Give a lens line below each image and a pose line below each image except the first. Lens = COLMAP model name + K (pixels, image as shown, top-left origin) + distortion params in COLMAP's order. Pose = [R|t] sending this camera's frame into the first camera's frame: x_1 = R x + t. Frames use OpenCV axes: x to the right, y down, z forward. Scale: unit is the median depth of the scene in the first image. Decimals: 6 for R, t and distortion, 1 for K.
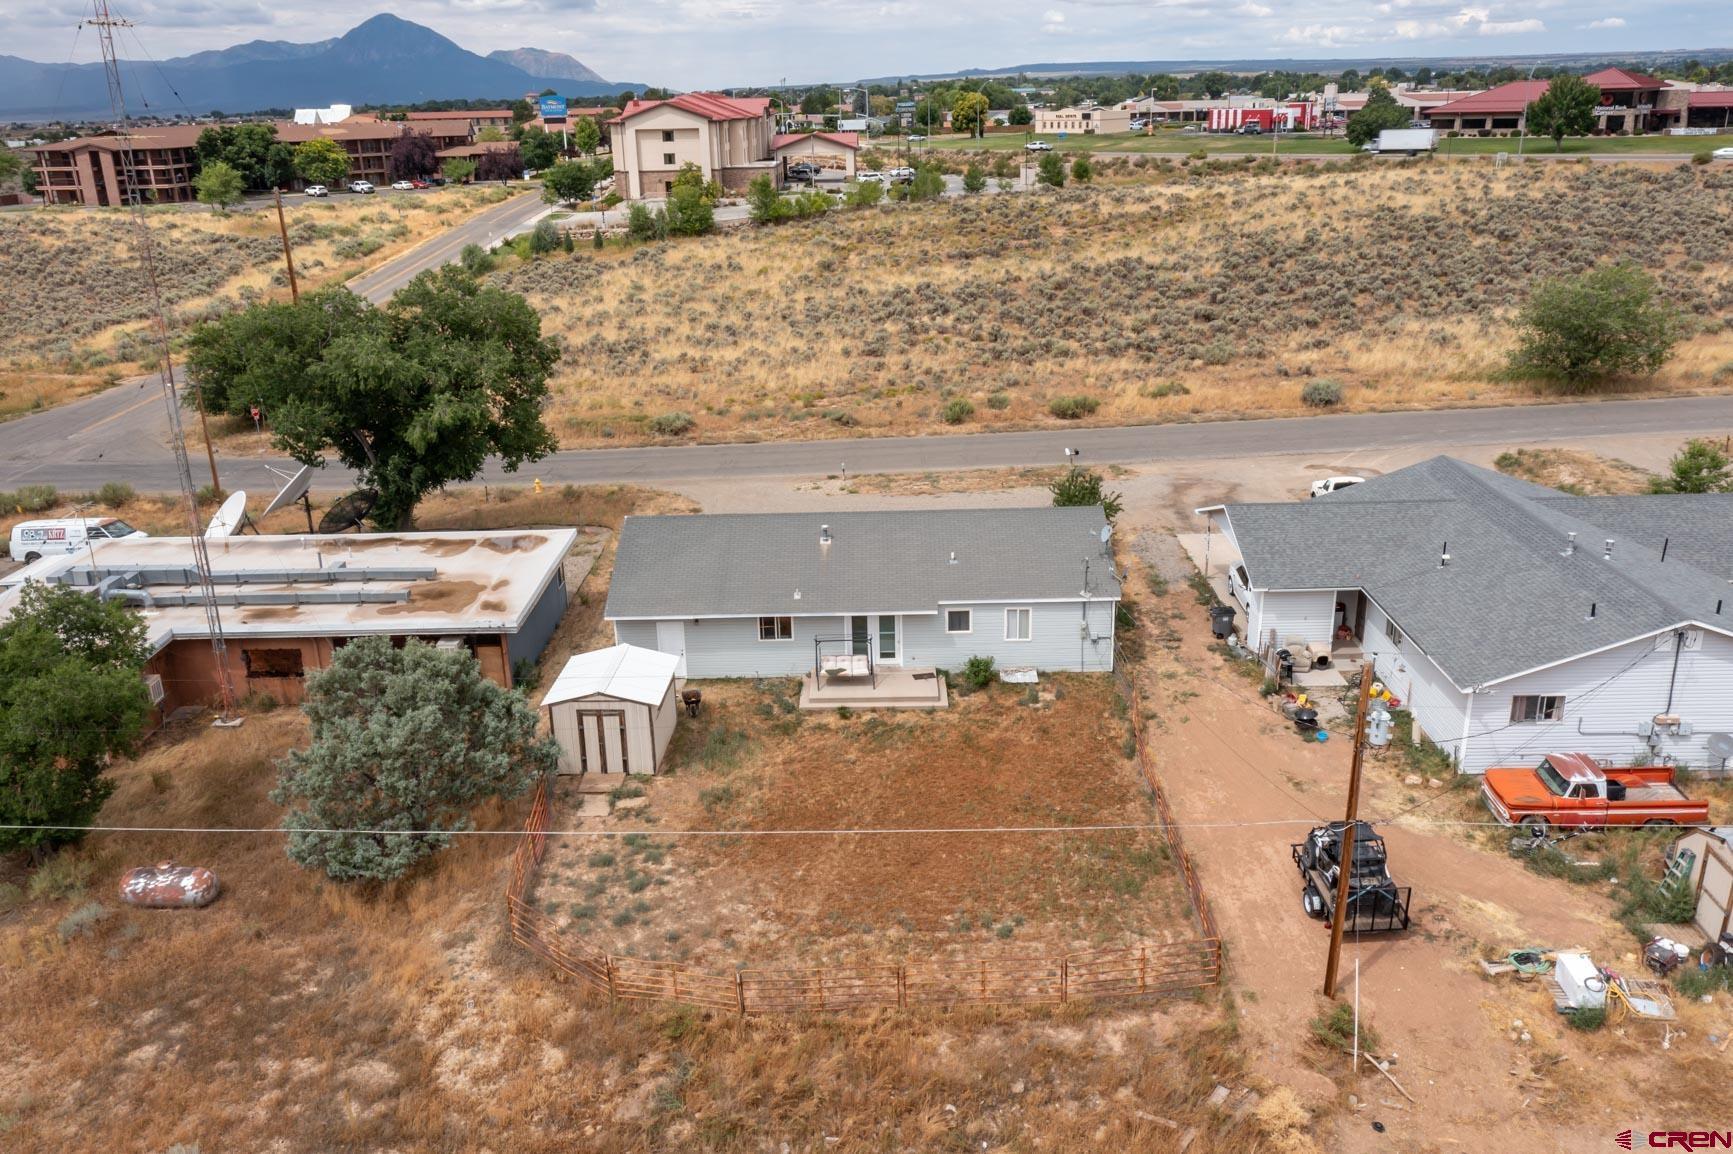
lens RADIAL K [[1372.9, 0, 861.0], [0, 1372.9, 572.7], [0, 0, 1]] dist [0.003290, 0.004548]
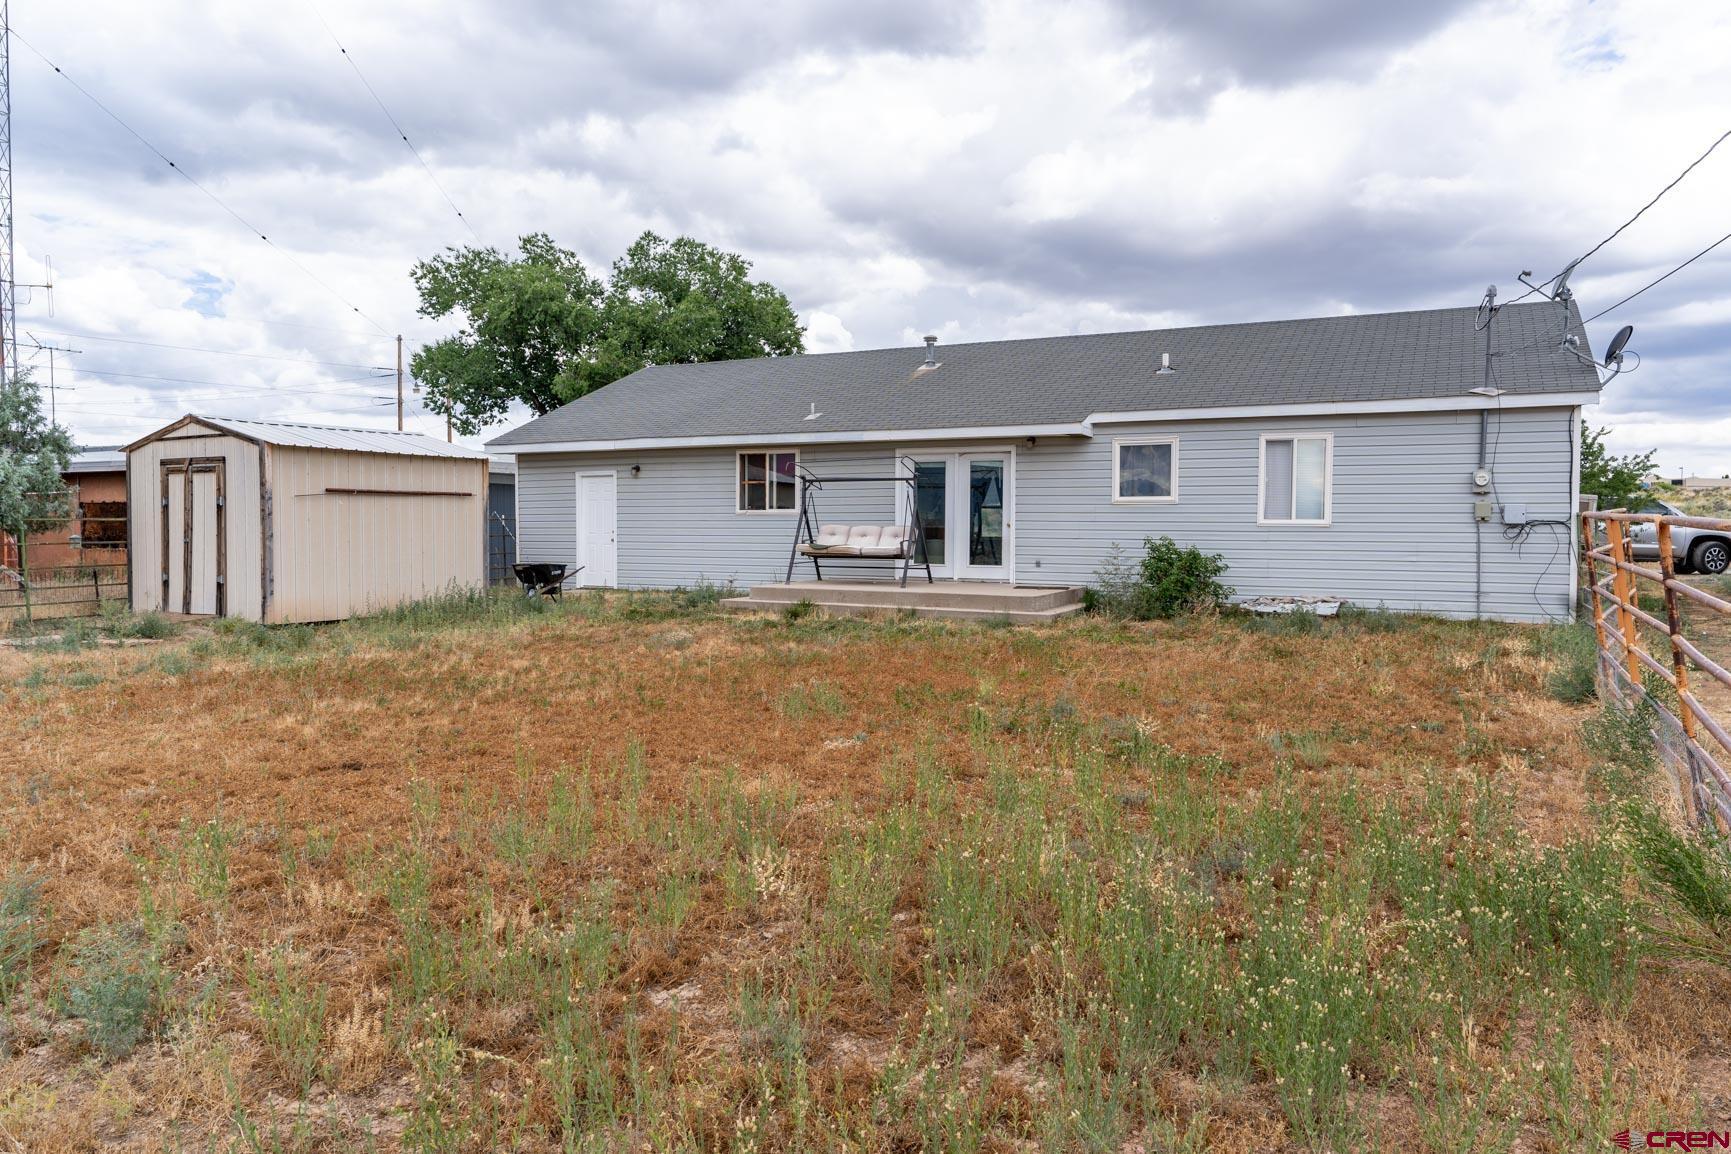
lens RADIAL K [[1179.4, 0, 876.5], [0, 1179.4, 573.7], [0, 0, 1]] dist [0.007245, 0.004720]
pose [[0.898349, 0.043756, -0.437098, 0.177909], [-0.168867, 0.952967, -0.251668, 0.192095], [0.405529, 0.299898, 0.863486, 0.758055]]
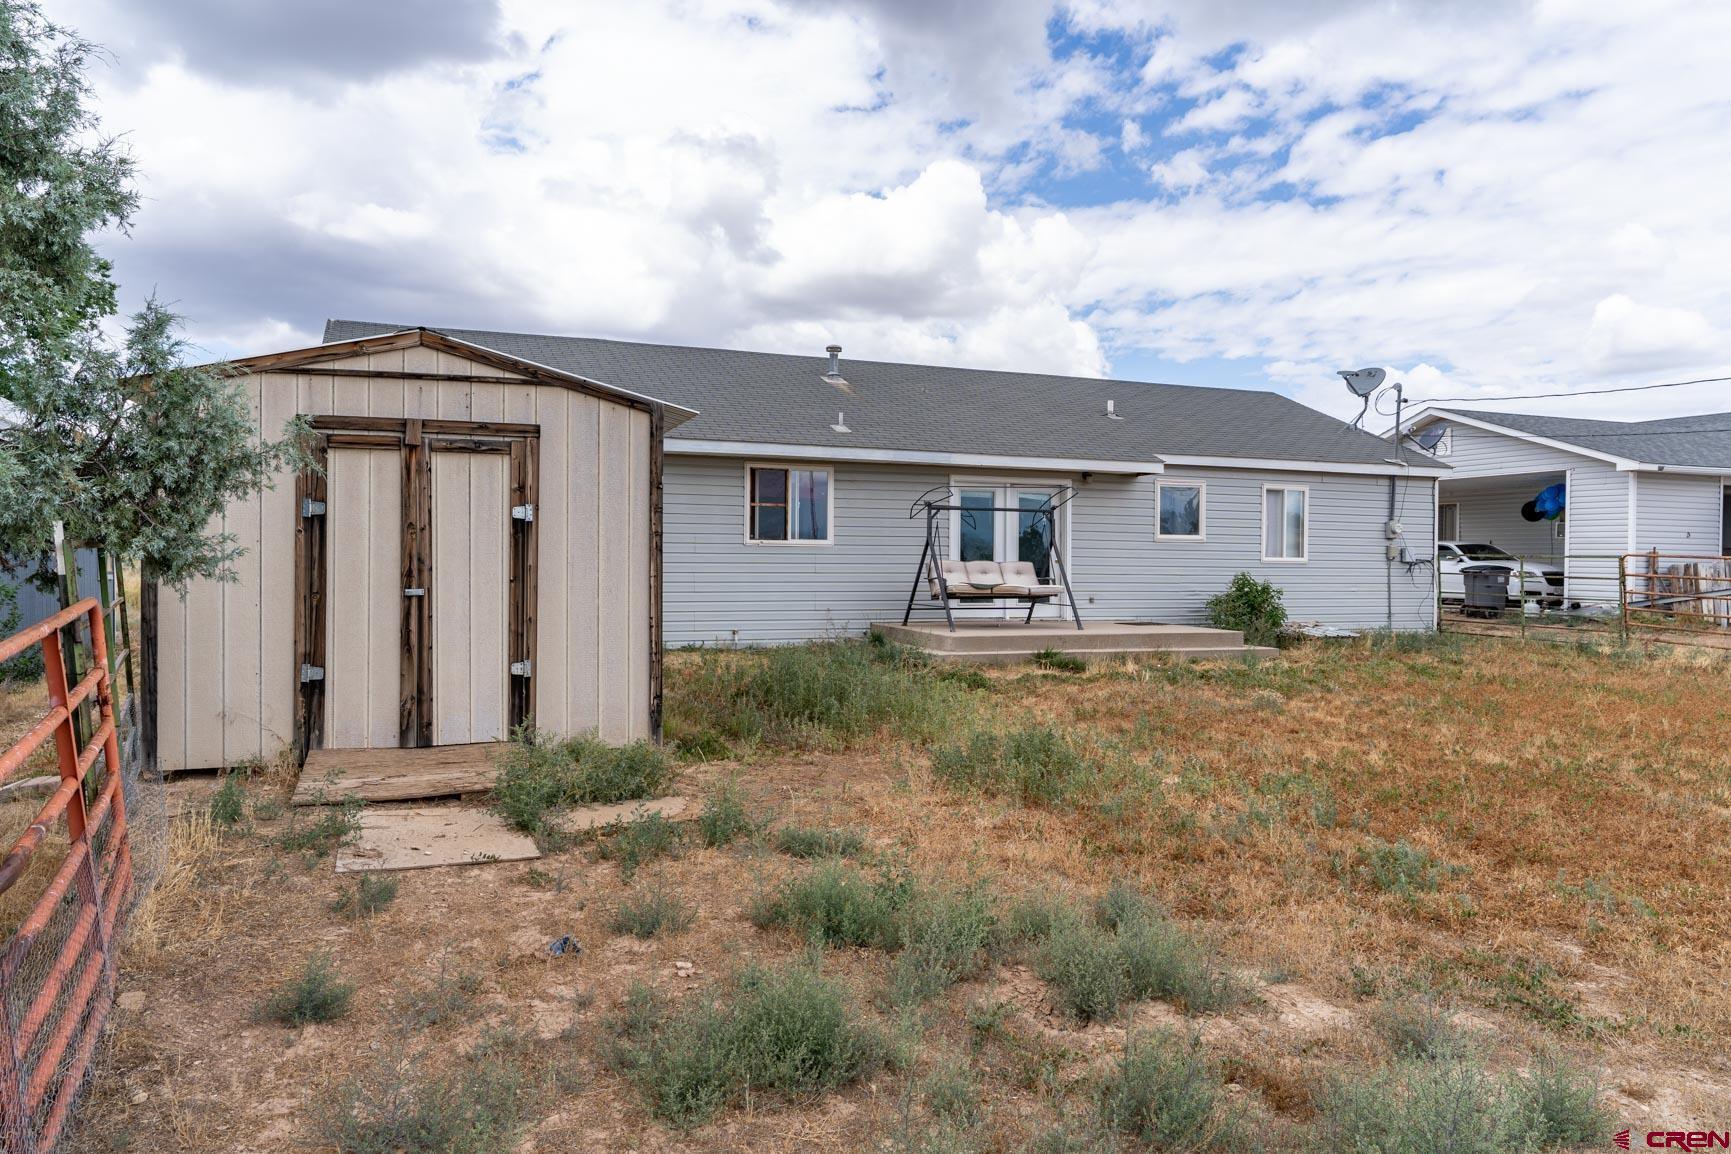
lens RADIAL K [[1179.4, 0, 876.5], [0, 1179.4, 573.7], [0, 0, 1]] dist [0.007245, 0.004720]
pose [[0.917827, 0.026075, 0.396123, -0.194470], [0.104605, 0.946691, -0.304688, 0.183396], [-0.382951, 0.321087, 0.866171, 0.808803]]
